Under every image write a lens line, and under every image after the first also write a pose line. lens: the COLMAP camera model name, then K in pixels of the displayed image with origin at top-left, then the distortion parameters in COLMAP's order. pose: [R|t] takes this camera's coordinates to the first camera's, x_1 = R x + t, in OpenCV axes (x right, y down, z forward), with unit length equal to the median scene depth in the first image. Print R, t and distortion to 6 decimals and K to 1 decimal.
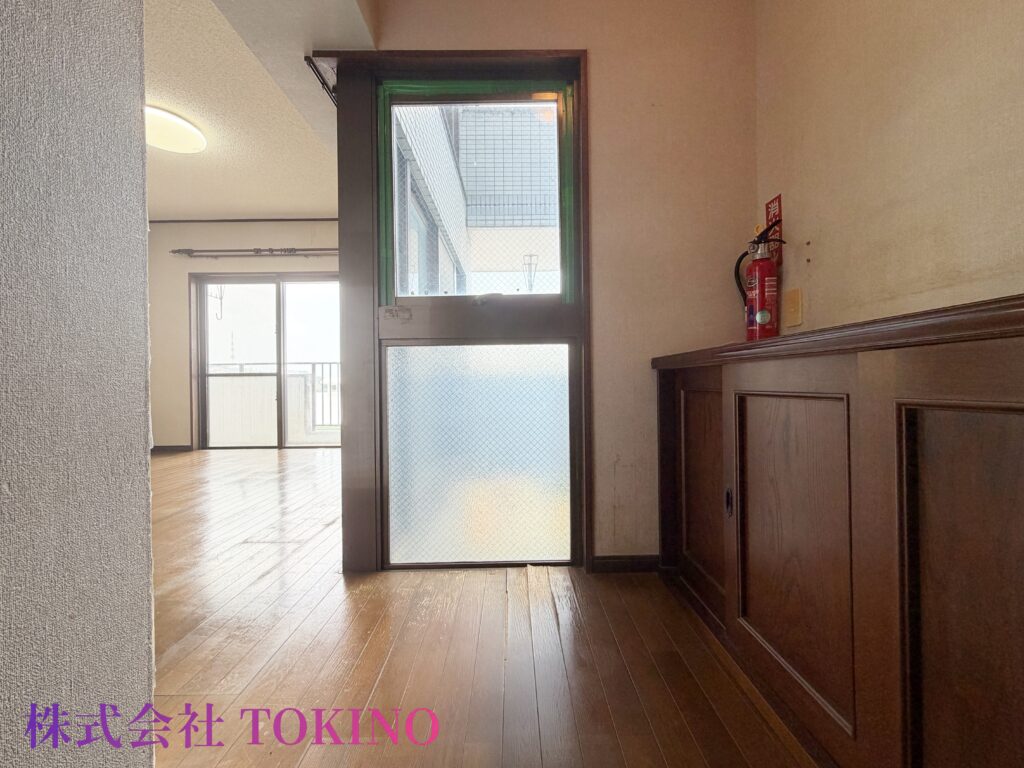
lens RADIAL K [[407.7, 0, 505.3], [0, 407.7, 387.9], [0, 0, 1]] dist [-0.000810, -0.000314]
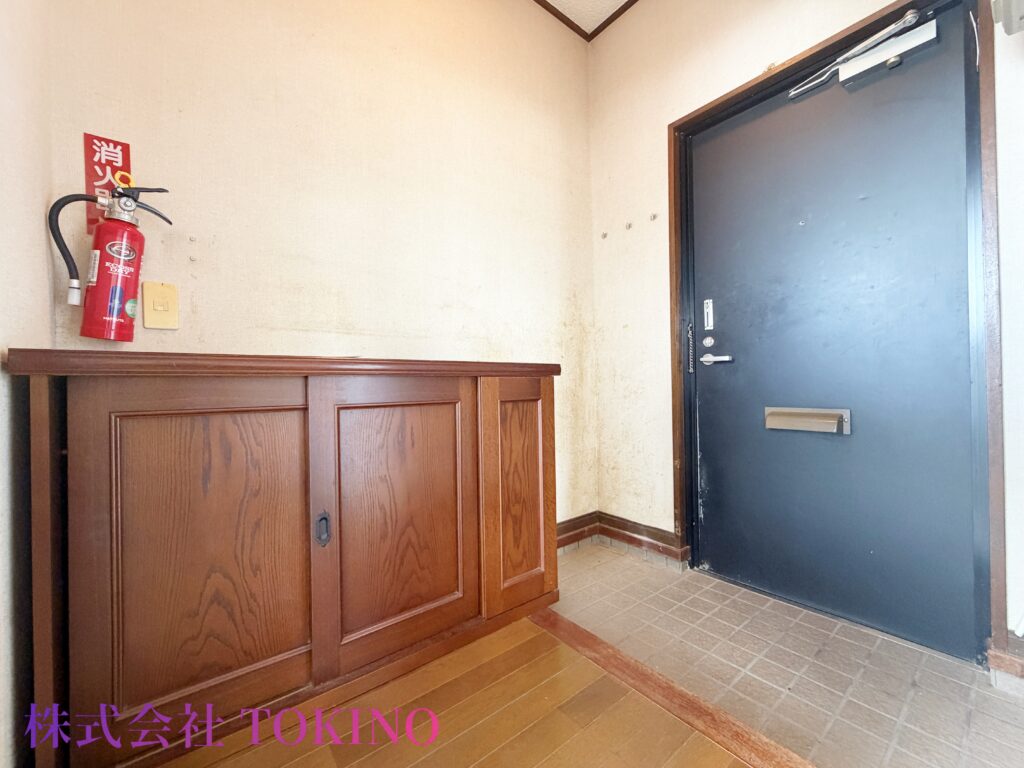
lens RADIAL K [[407.7, 0, 514.3], [0, 407.7, 385.8], [0, 0, 1]] dist [-0.000810, -0.000314]
pose [[-0.630907, 0.019259, 0.775619, -0.313000], [0.032505, 0.999470, 0.001623, -0.020832], [-0.775177, 0.026236, -0.631199, 0.915476]]
